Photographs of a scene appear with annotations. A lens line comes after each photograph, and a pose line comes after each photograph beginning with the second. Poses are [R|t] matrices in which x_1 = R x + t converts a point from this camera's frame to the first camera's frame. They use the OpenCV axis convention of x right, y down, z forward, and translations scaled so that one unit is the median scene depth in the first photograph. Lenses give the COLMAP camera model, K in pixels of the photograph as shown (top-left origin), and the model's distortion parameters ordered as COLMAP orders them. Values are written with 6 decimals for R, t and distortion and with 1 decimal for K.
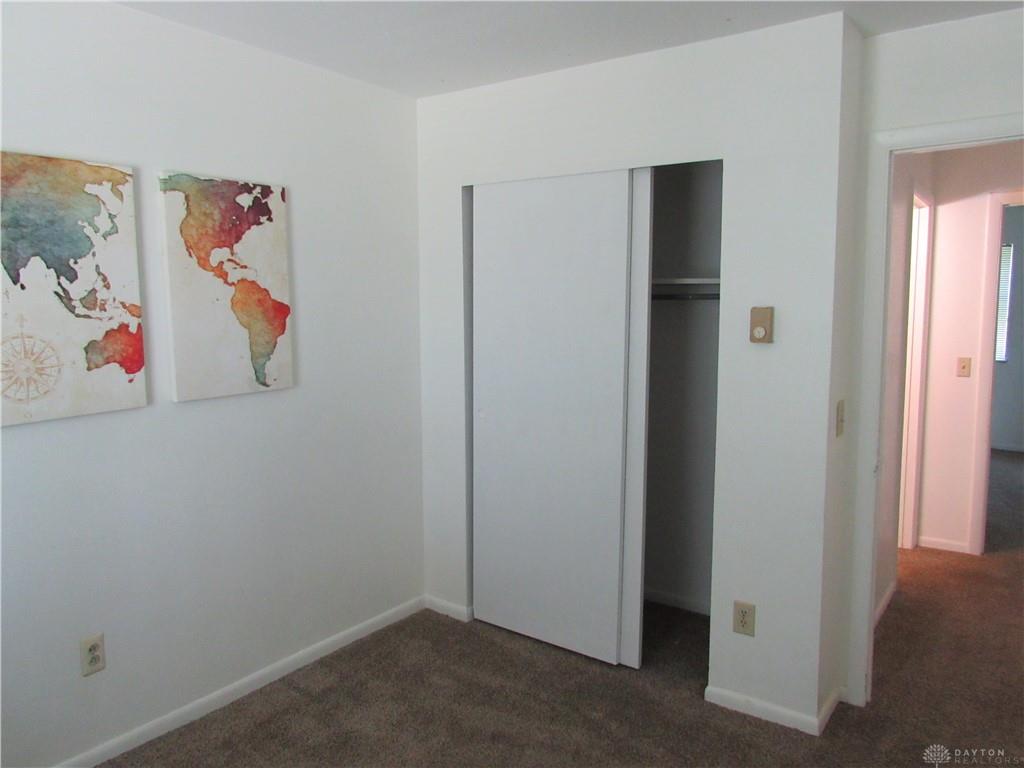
lens RADIAL K [[739.9, 0, 512.7], [0, 739.9, 388.5], [0, 0, 1]] dist [-0.016314, -0.001873]
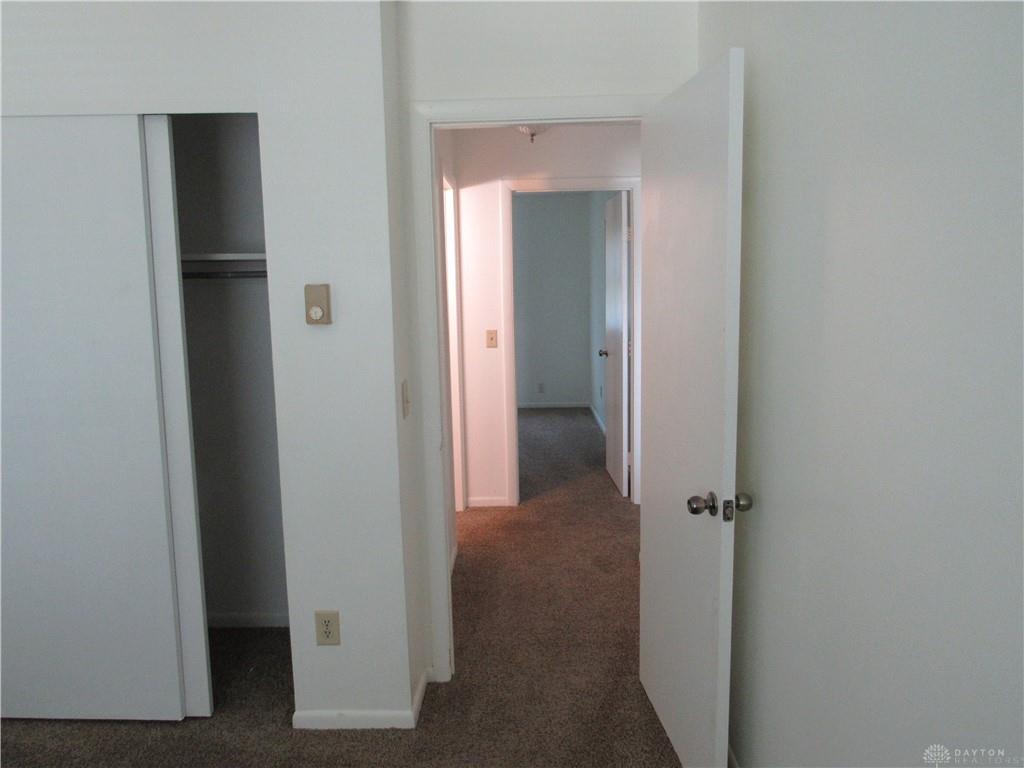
lens RADIAL K [[739.9, 0, 512.7], [0, 739.9, 388.5], [0, 0, 1]] dist [-0.016314, -0.001873]
pose [[0.818670, -0.092141, 0.566823, 0.011016], [0.079362, 0.995726, 0.047239, -0.007290], [-0.568753, 0.006312, 0.822484, 0.112610]]
